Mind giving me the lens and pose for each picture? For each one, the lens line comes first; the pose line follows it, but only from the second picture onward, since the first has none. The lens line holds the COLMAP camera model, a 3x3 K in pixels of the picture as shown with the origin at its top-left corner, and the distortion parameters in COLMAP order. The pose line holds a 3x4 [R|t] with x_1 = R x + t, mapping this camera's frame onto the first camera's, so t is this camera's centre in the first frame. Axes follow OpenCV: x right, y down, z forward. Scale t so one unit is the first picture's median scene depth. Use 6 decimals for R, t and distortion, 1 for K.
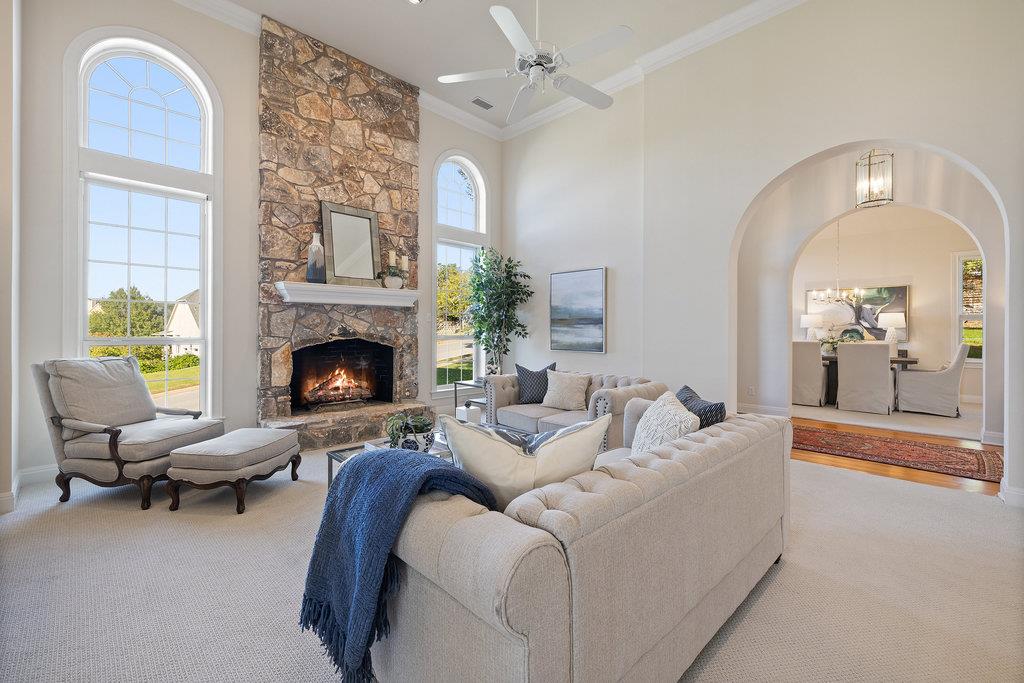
lens RADIAL K [[438.8, 0, 512.7], [0, 438.8, 334.6], [0, 0, 1]] dist [-0.000208, -0.000055]
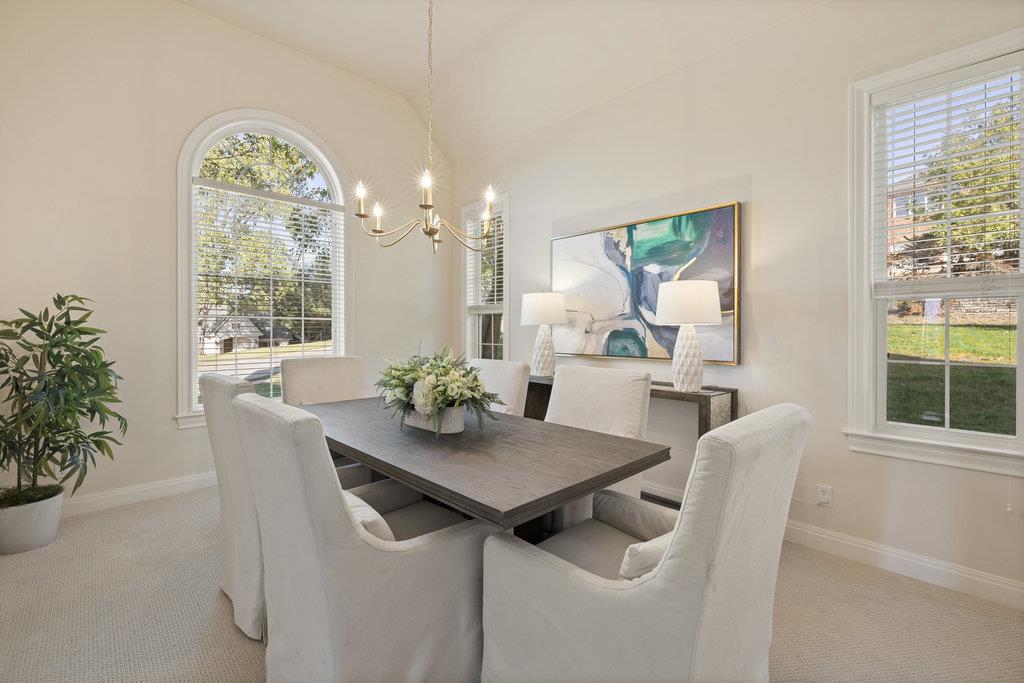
lens RADIAL K [[438.8, 0, 512.8], [0, 438.8, 337.3], [0, 0, 1]] dist [-0.000208, -0.000055]
pose [[0.999821, -0.004814, -0.018315, 0.697277], [0.004844, 0.999987, 0.001548, -0.006334], [0.018307, -0.001637, 0.999831, 0.622513]]
